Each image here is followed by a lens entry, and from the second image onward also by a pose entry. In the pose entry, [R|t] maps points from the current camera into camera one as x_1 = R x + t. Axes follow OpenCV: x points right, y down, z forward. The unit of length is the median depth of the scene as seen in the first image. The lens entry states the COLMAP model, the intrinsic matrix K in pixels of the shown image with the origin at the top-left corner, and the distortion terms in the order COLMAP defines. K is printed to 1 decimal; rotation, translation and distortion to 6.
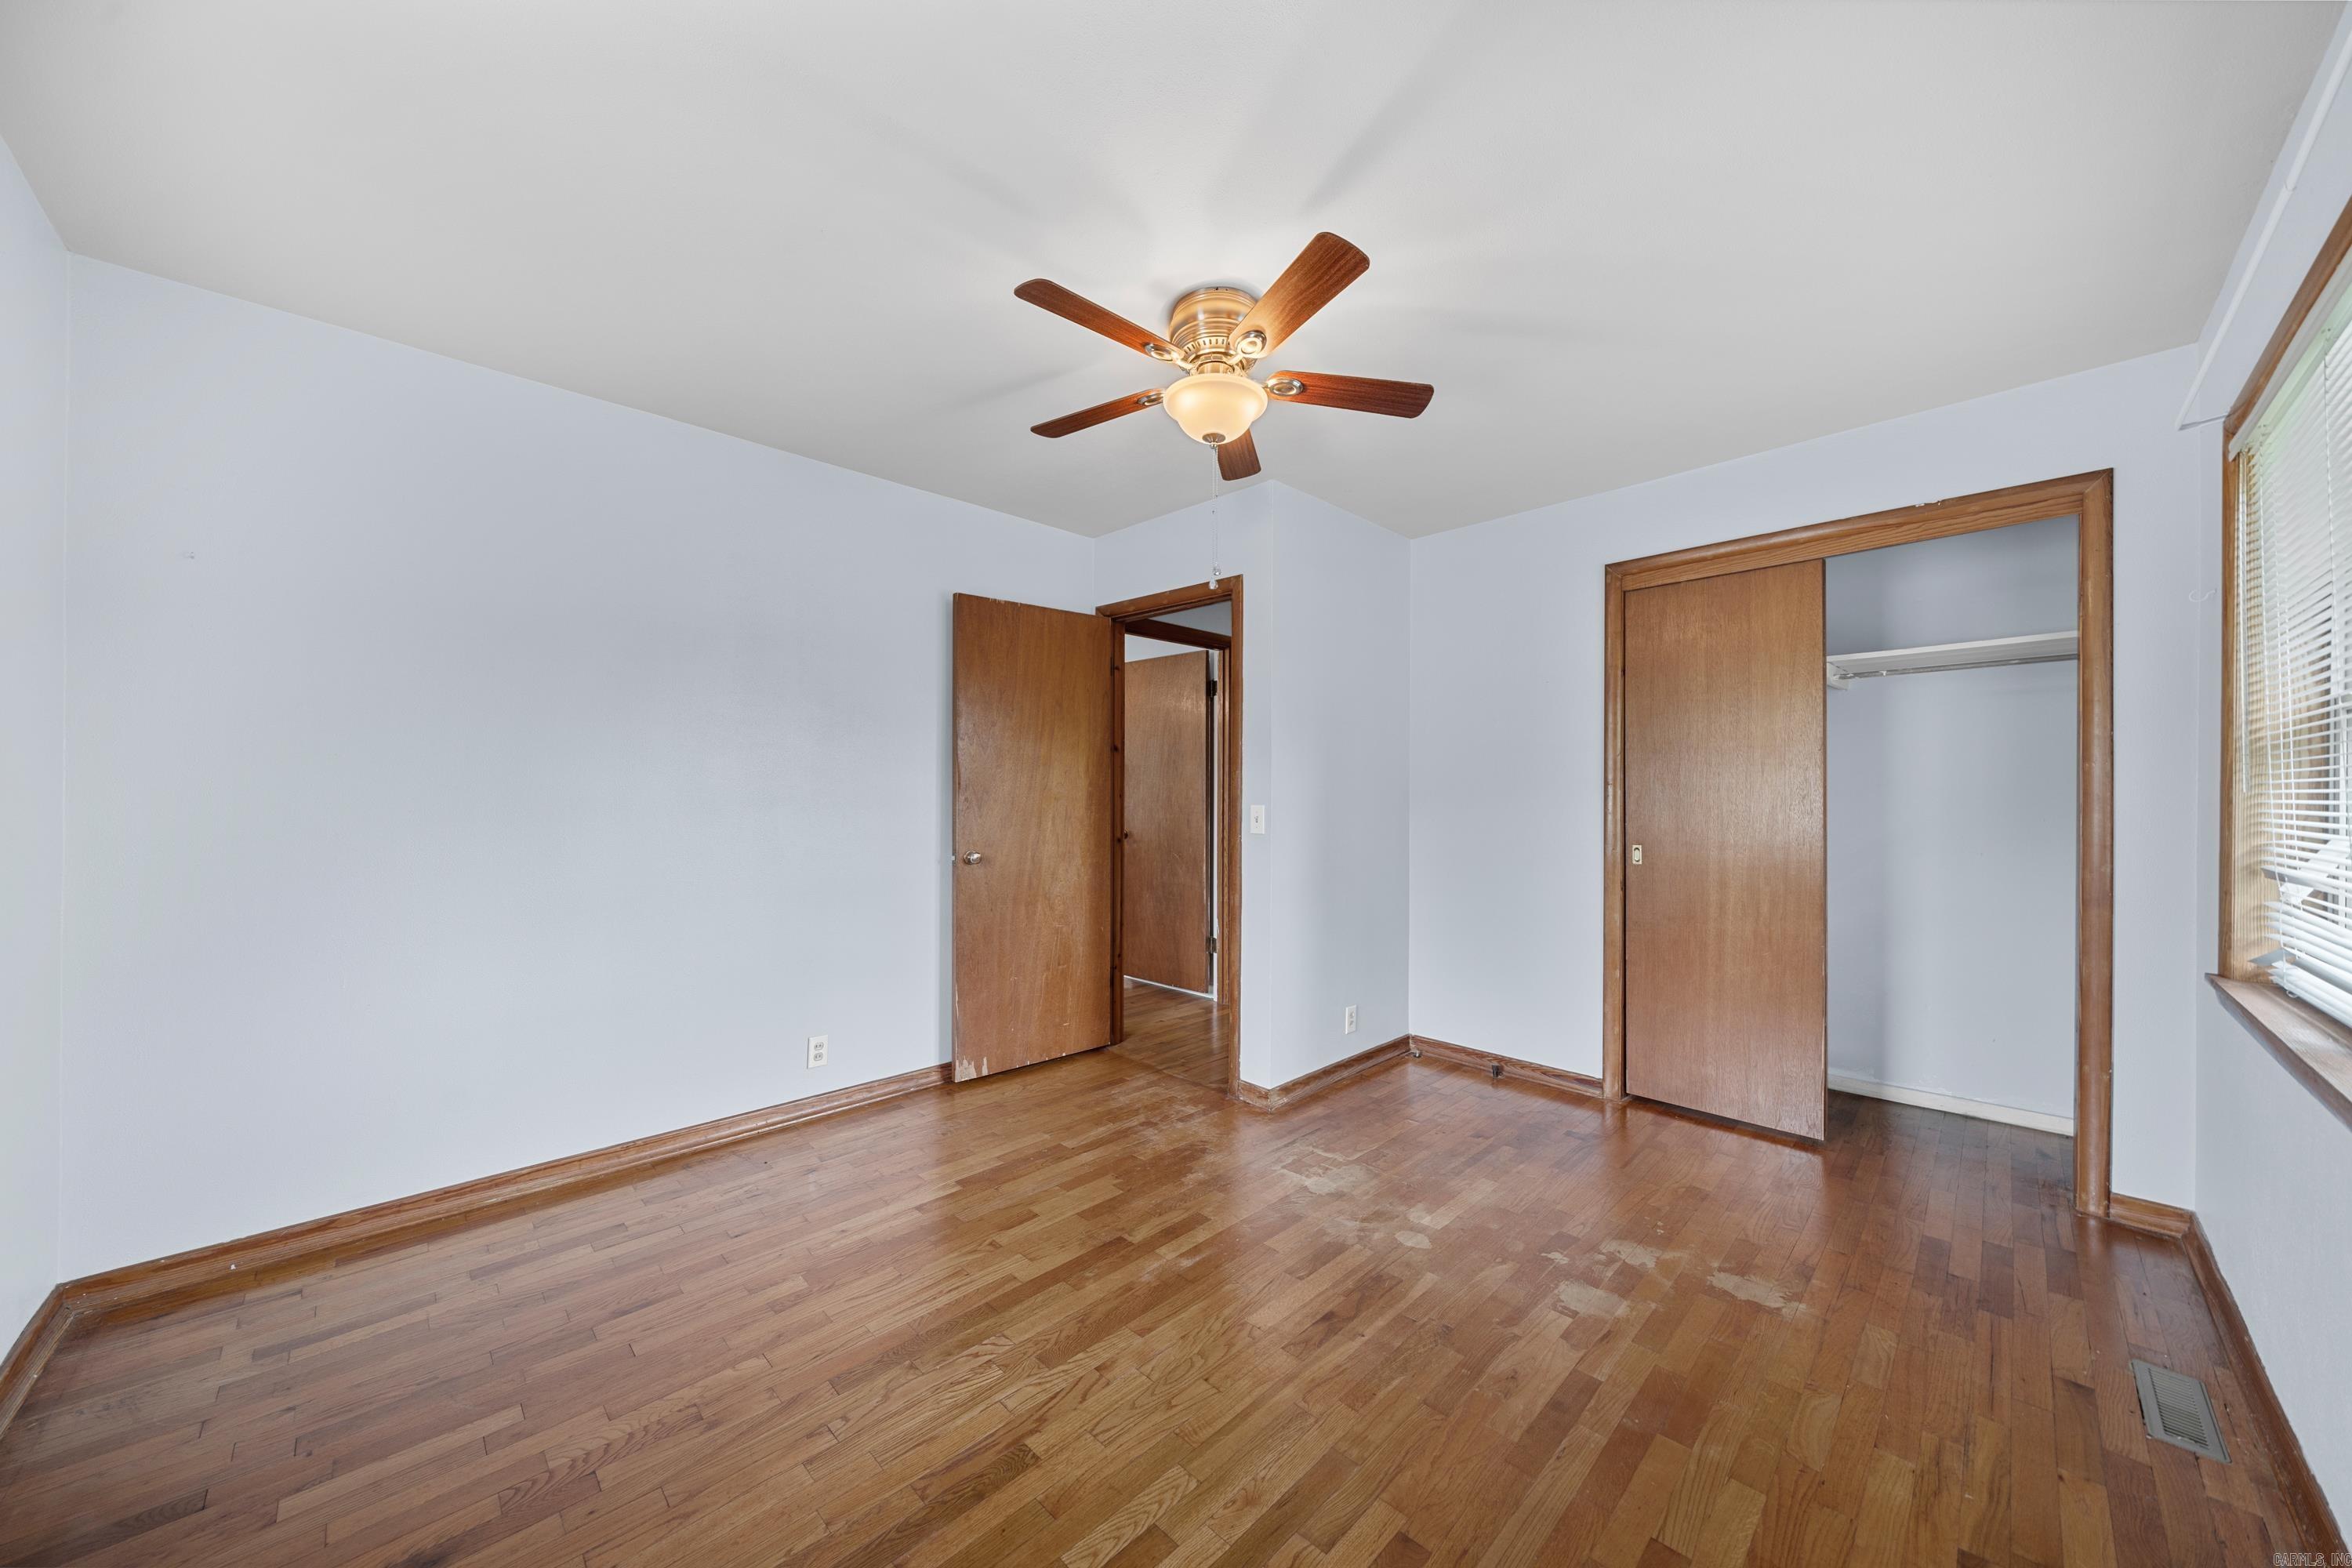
lens RADIAL K [[800.7, 0, 1170.4], [0, 800.7, 788.1], [0, 0, 1]] dist [-0.003636, -0.000295]
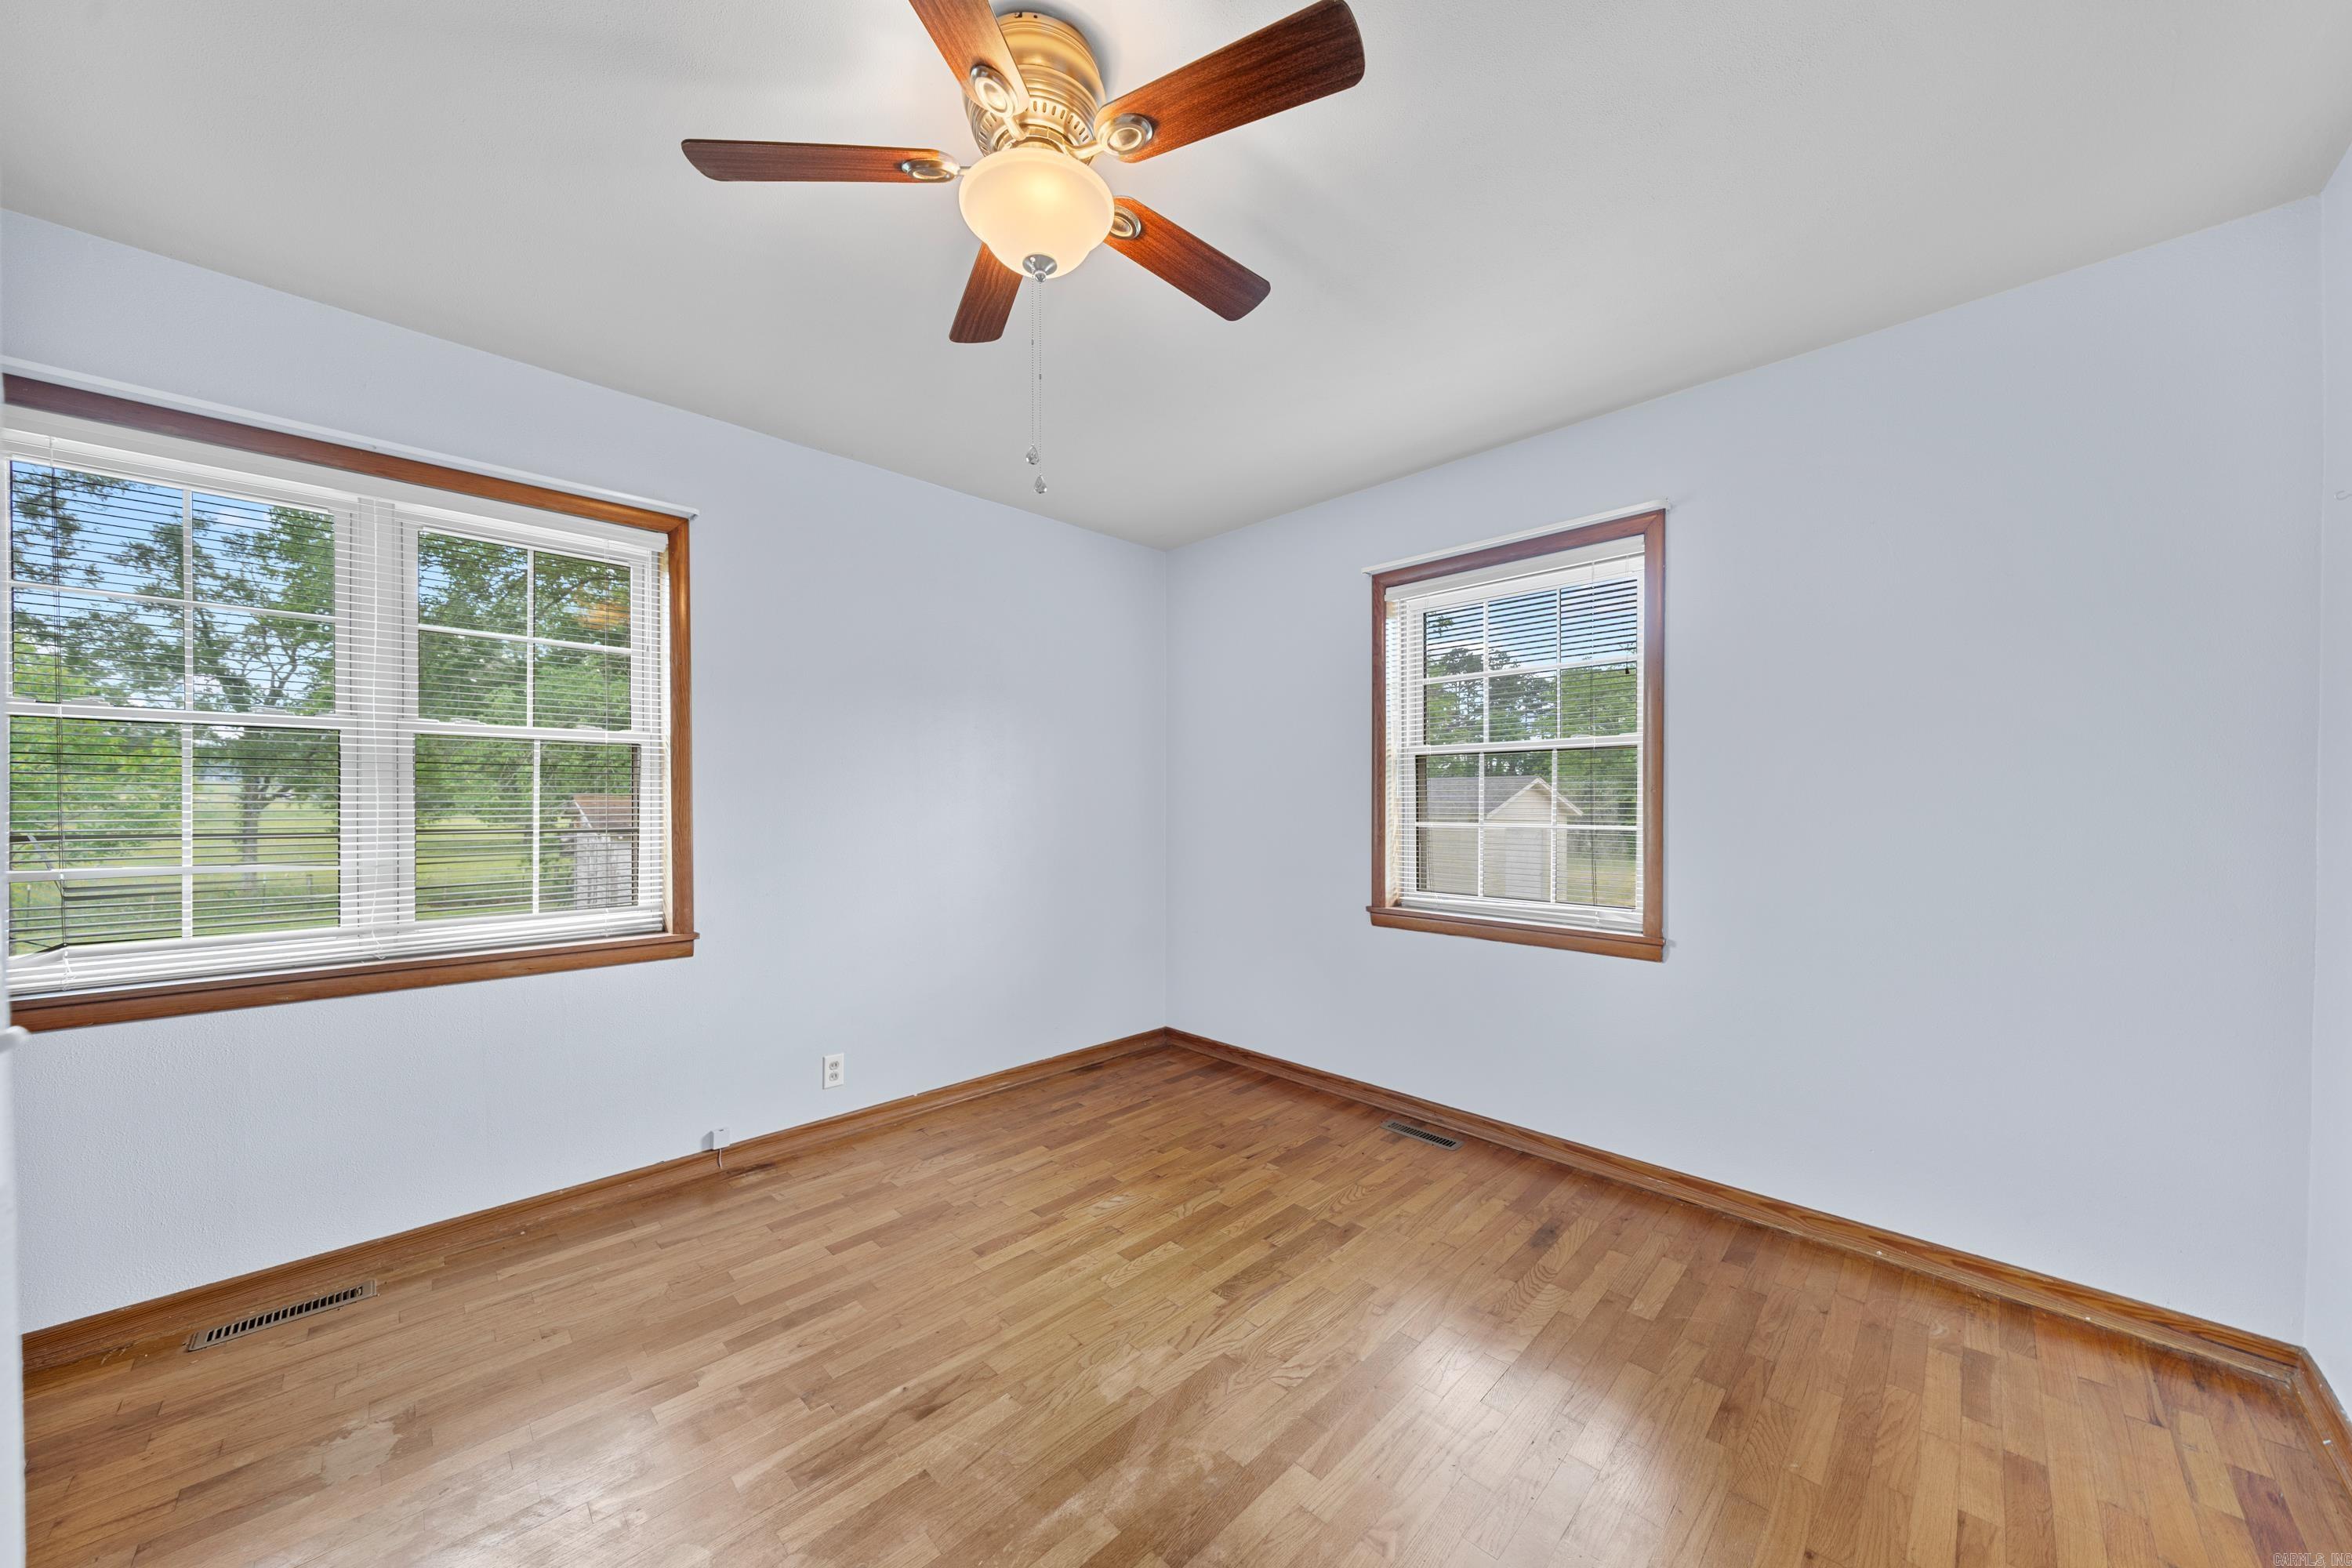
lens RADIAL K [[800.7, 0, 1189.7], [0, 800.7, 796.0], [0, 0, 1]] dist [-0.003636, -0.000295]
pose [[-0.999479, -0.007308, -0.031448, -0.064663], [-0.007045, 0.999939, -0.008457, -0.011109], [0.031508, -0.008231, -0.999470, 2.086123]]
